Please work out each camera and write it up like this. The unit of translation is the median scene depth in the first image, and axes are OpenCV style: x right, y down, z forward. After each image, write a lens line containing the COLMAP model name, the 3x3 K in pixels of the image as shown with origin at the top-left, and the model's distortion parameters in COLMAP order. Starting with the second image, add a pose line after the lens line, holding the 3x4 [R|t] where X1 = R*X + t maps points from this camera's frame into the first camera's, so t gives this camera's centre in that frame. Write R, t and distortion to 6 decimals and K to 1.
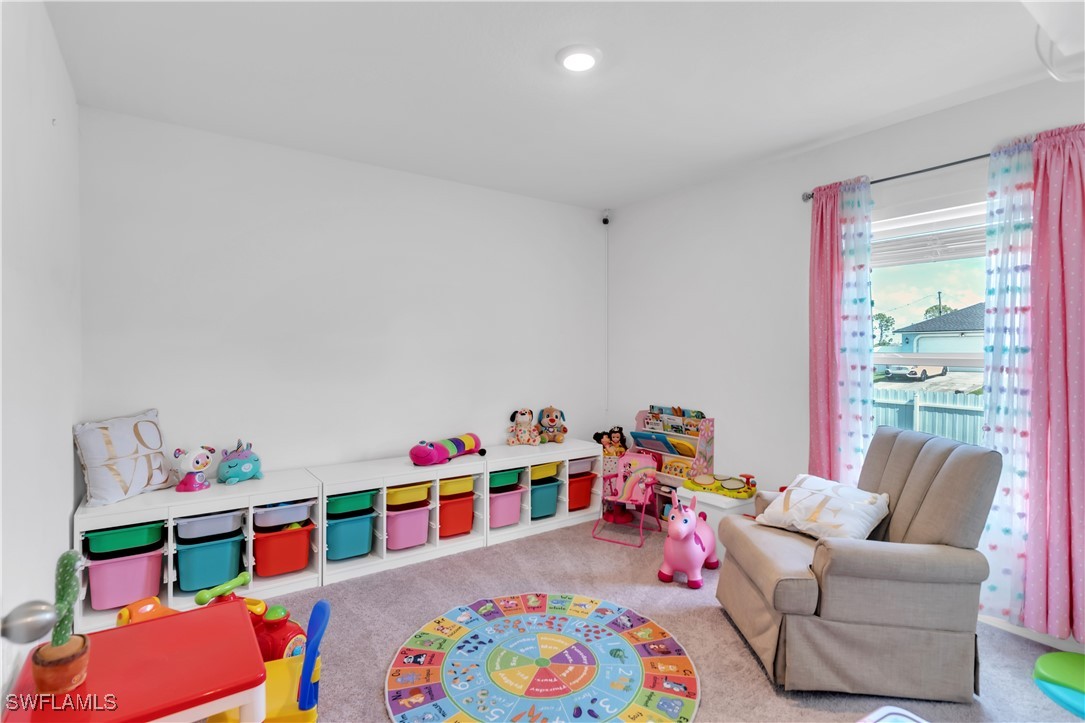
lens RADIAL K [[522.8, 0, 542.0], [0, 522.8, 357.2], [0, 0, 1]] dist [0.004103, -0.001338]
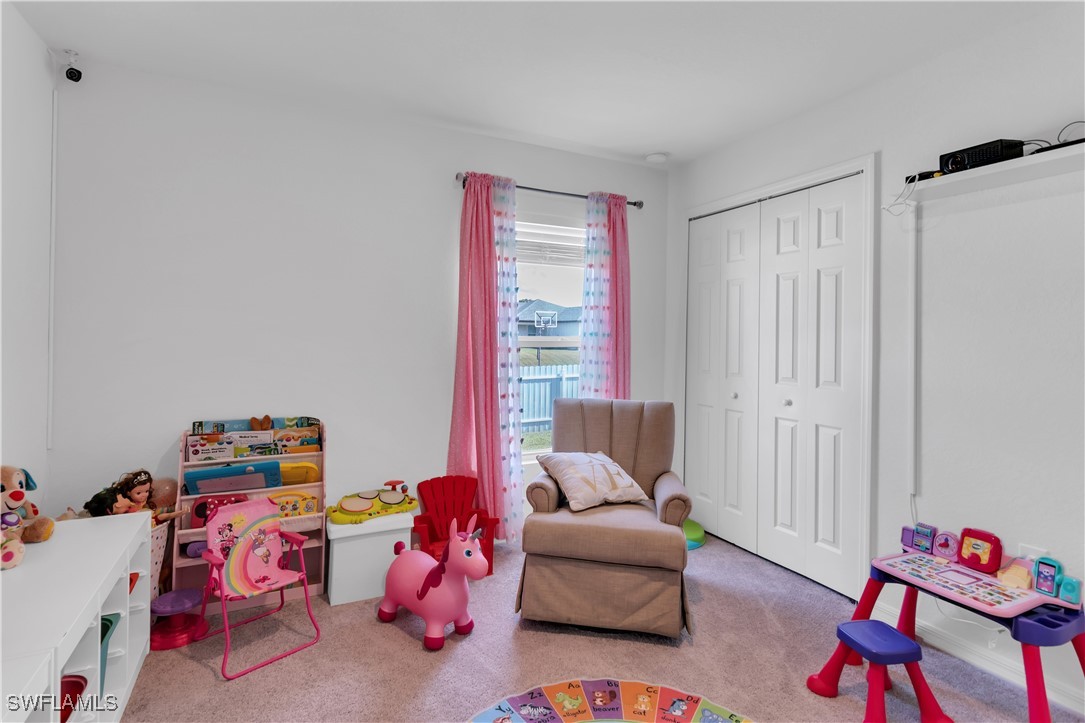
lens RADIAL K [[522.8, 0, 528.7], [0, 522.8, 332.7], [0, 0, 1]] dist [0.004103, -0.001338]
pose [[0.179953, 0.001305, 0.983674, -0.457688], [0.004451, 0.999988, -0.002141, -0.012670], [-0.983665, 0.004764, 0.179945, 0.726378]]
